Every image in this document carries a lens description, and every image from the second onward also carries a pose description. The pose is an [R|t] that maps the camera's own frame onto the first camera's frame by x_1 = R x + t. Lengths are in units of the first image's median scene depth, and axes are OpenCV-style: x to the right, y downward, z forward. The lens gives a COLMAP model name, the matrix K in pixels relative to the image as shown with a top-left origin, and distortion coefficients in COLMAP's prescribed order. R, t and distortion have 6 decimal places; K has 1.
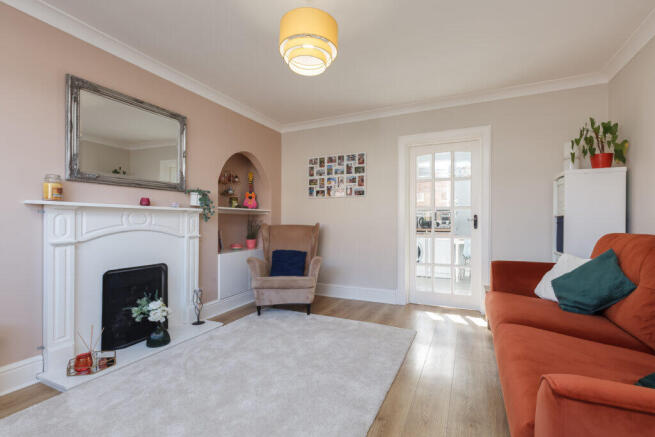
lens RADIAL K [[294.4, 0, 327.2], [0, 294.4, 217.5], [0, 0, 1]] dist [-0.000834, 0.000139]
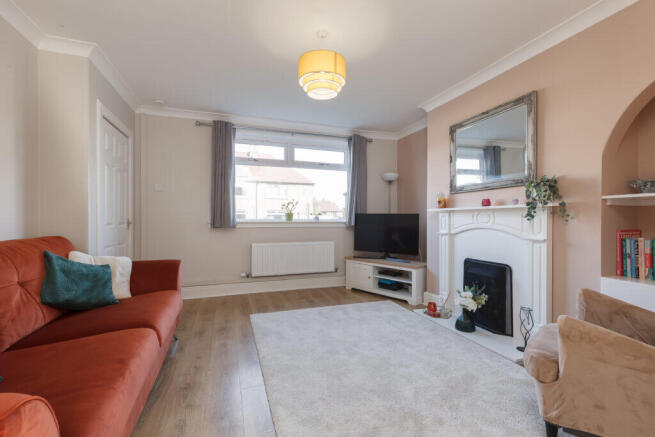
lens RADIAL K [[294.4, 0, 326.2], [0, 294.4, 221.8], [0, 0, 1]] dist [-0.000834, 0.000139]
pose [[-0.706909, -0.005721, -0.707281, 0.573895], [-0.003270, 0.999983, -0.004820, 0.025340], [0.707297, -0.001095, -0.706916, 1.362237]]
